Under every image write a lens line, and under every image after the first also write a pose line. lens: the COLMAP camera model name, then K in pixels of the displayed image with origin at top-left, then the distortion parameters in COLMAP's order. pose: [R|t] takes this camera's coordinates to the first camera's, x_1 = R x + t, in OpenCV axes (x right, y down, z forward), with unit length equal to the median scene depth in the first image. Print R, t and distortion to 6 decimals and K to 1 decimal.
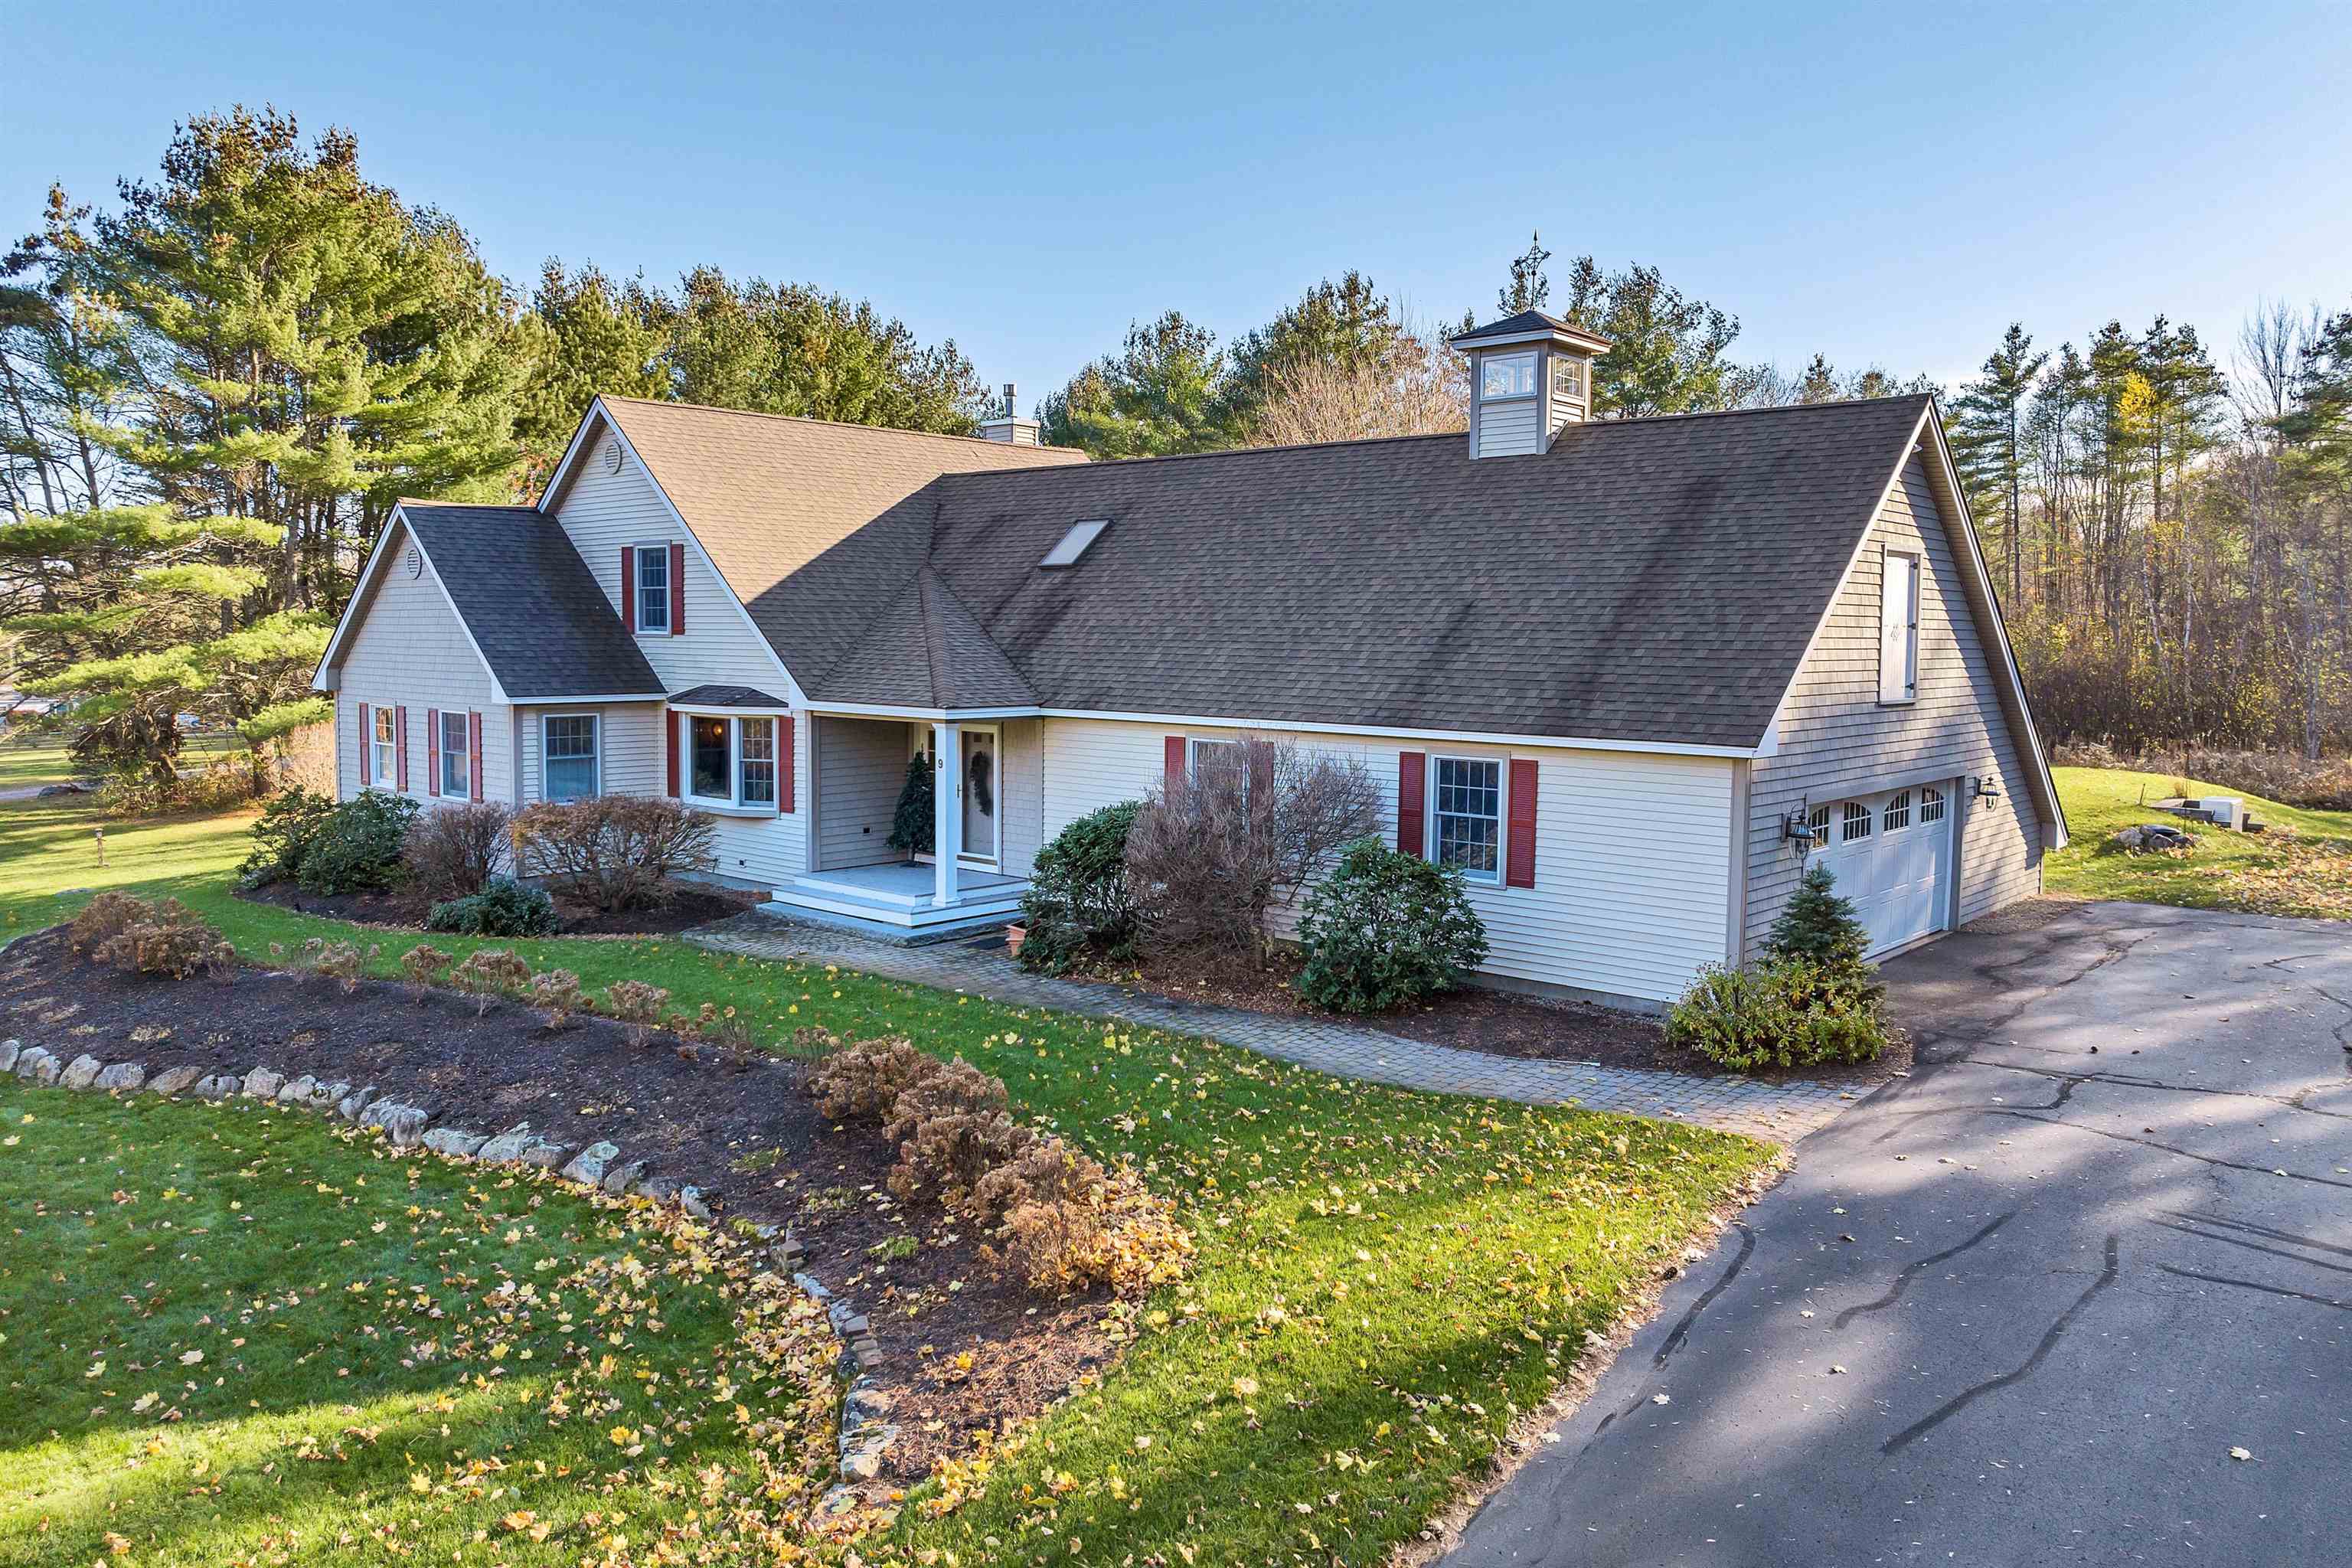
lens RADIAL K [[1723.0, 0, 1168.0], [0, 1723.0, 680.5], [0, 0, 1]] dist [-0.057906, 0.036573]
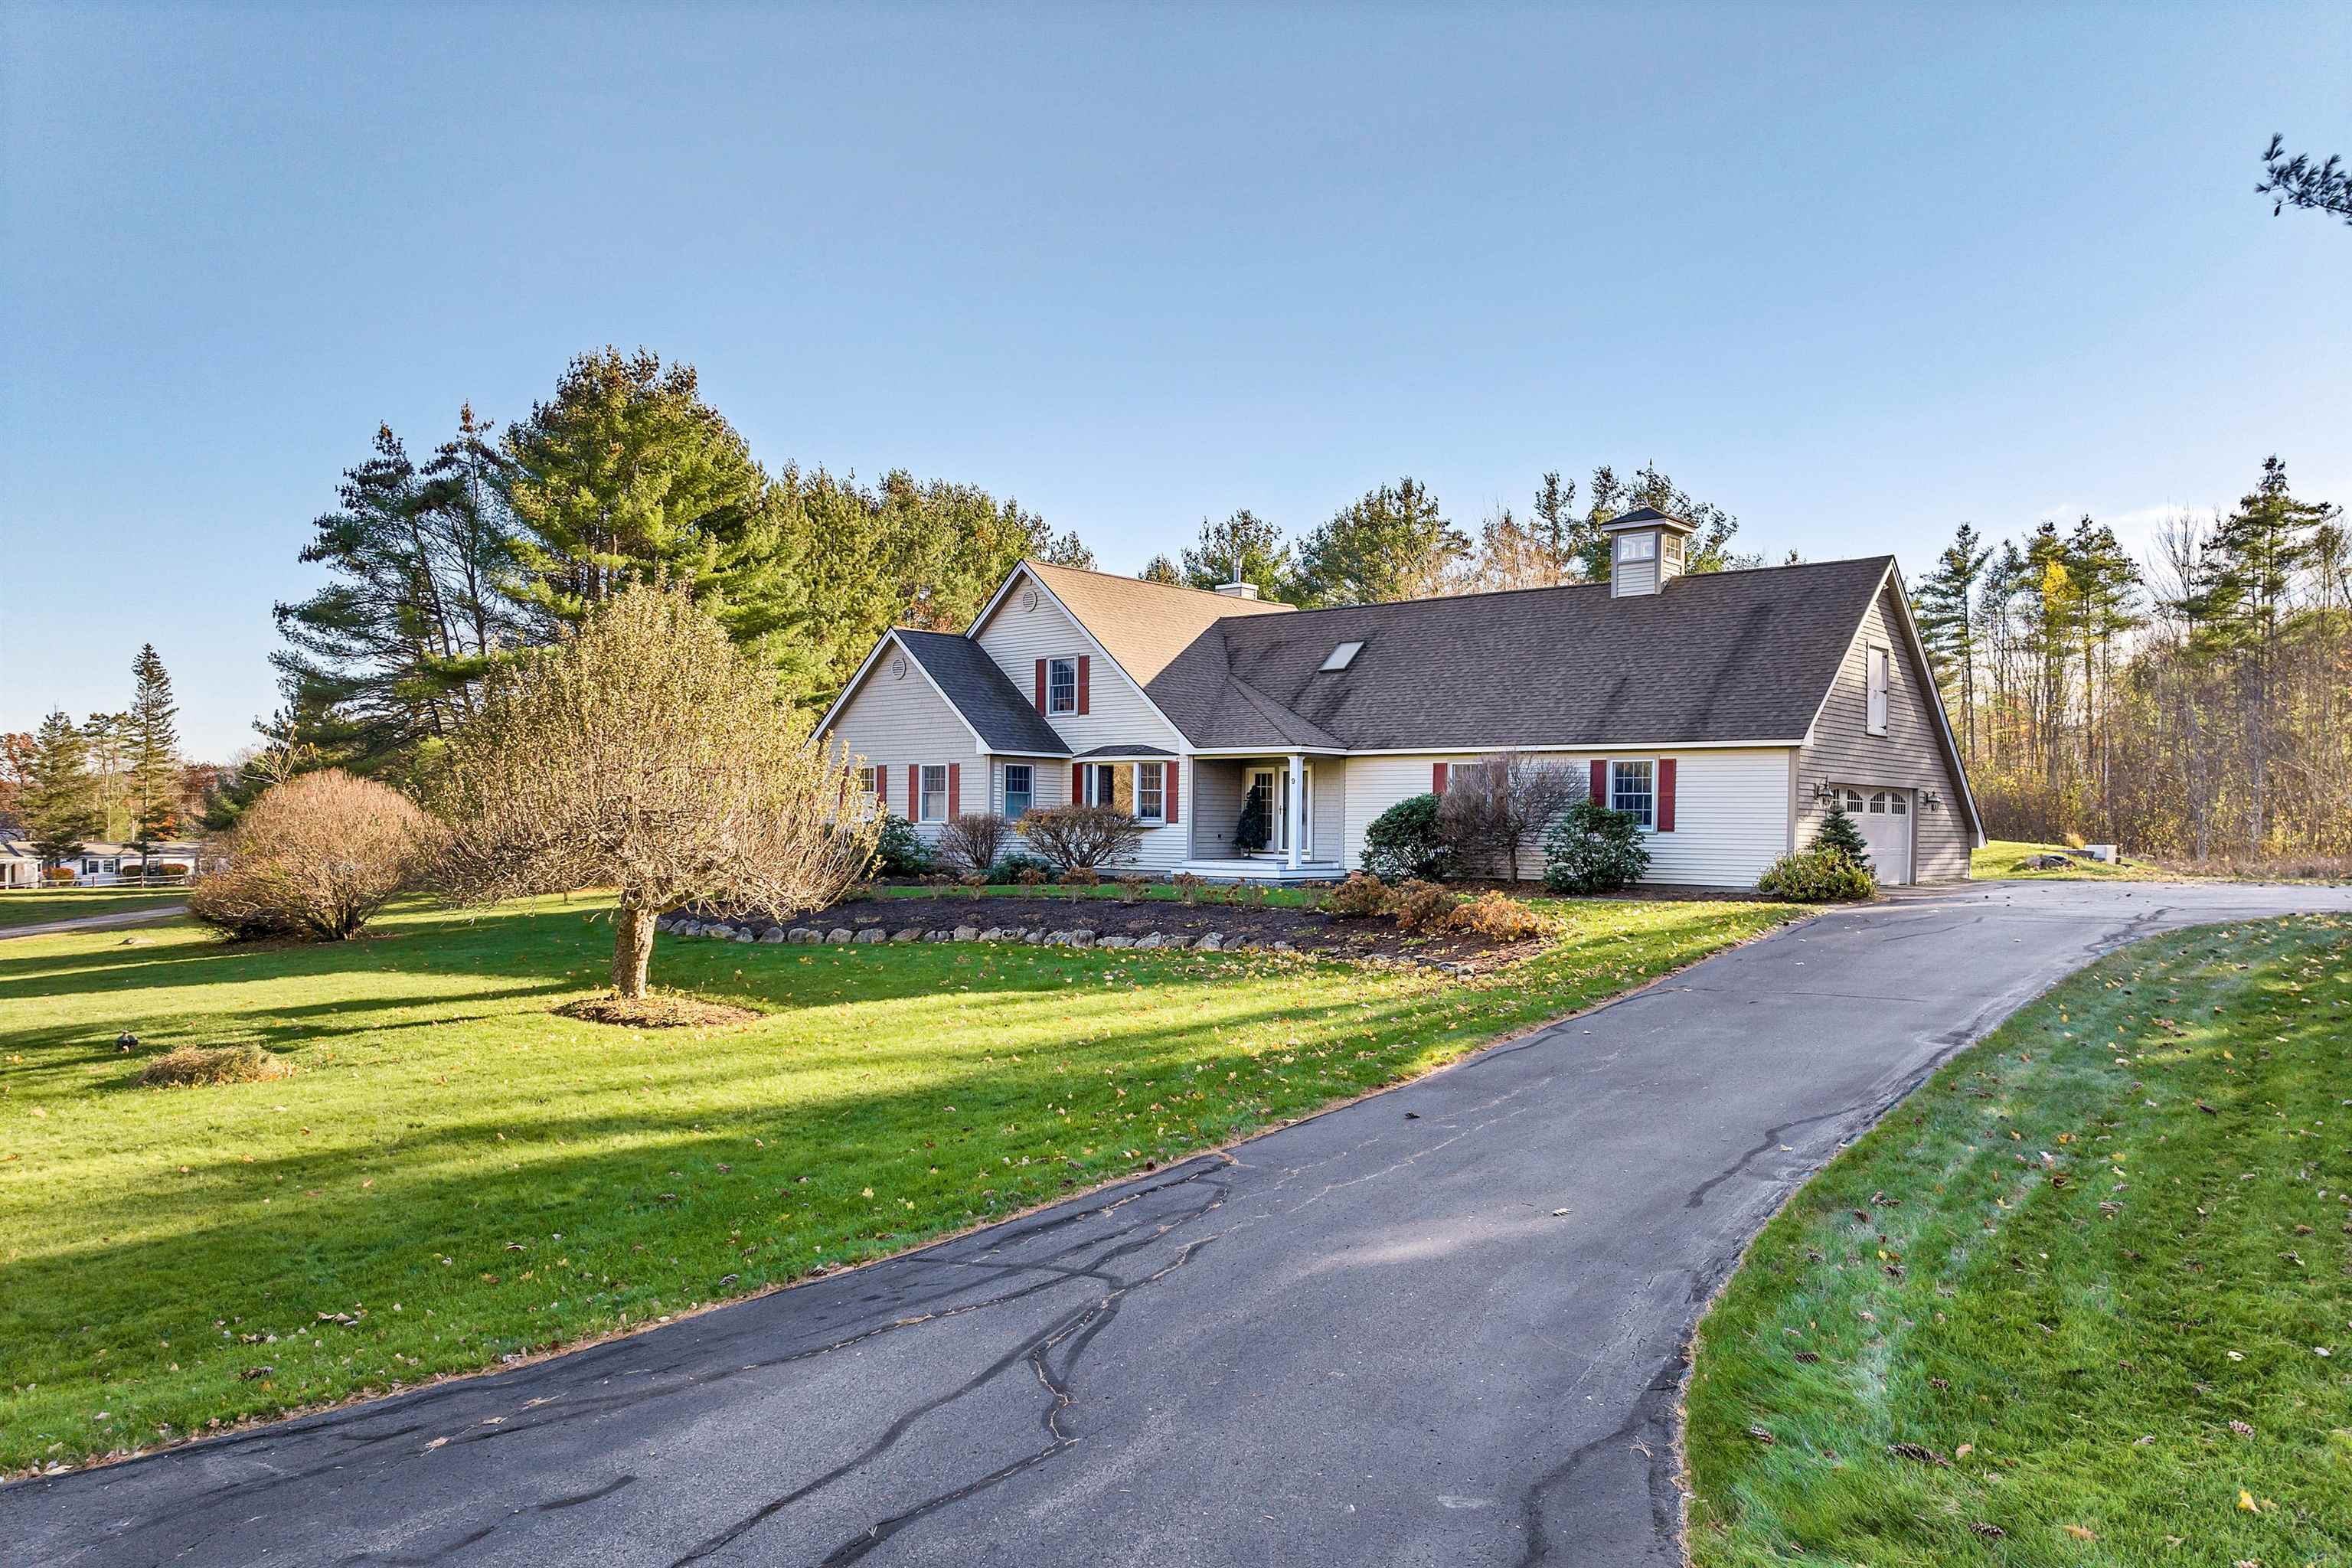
lens RADIAL K [[1700.2, 0, 1176.0], [0, 1700.2, 784.0], [0, 0, 1]] dist [-0.054295, 0.042474]
pose [[0.999890, 0.003120, 0.014501, -0.188466], [-0.002352, 0.998610, -0.052653, 0.096165], [-0.014645, 0.052613, 0.998508, -0.424689]]
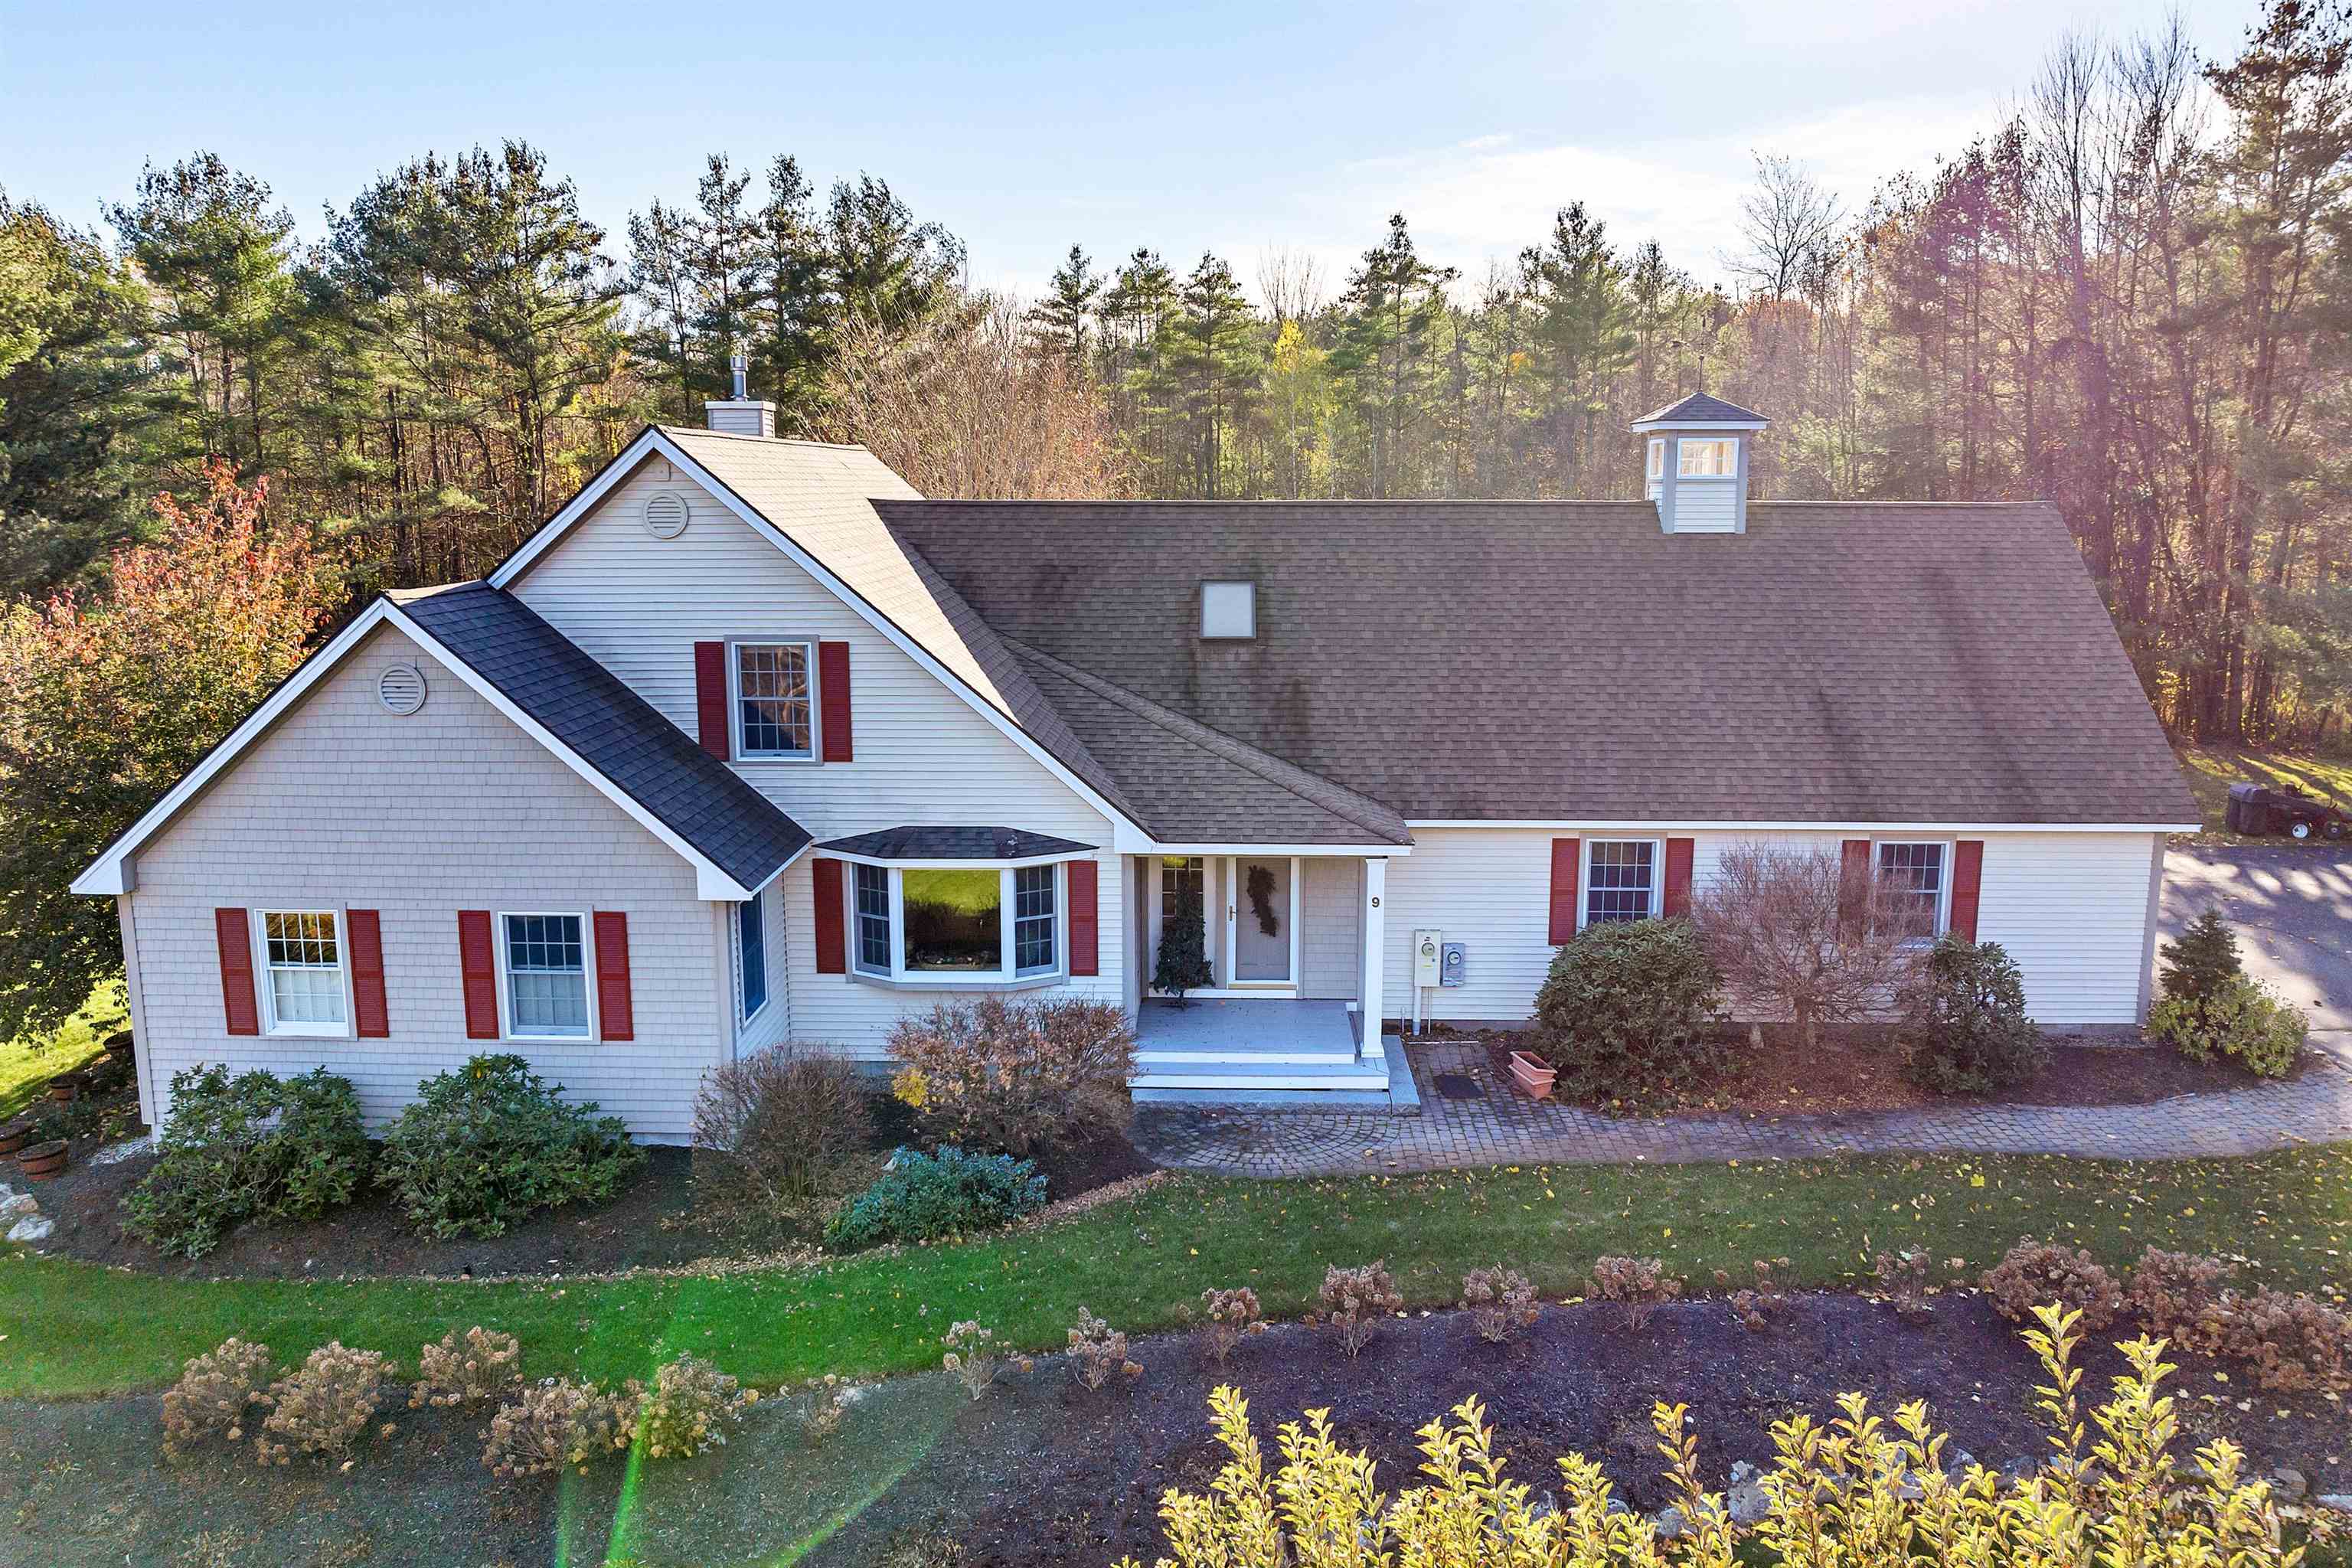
lens RADIAL K [[1700.2, 0, 1176.0], [0, 1700.2, 784.0], [0, 0, 1]] dist [-0.054295, 0.042474]
pose [[0.760625, -0.123858, 0.637266, -0.544455], [0.027271, 0.986861, 0.159255, -0.111008], [-0.648618, -0.103755, 0.754009, 0.288054]]
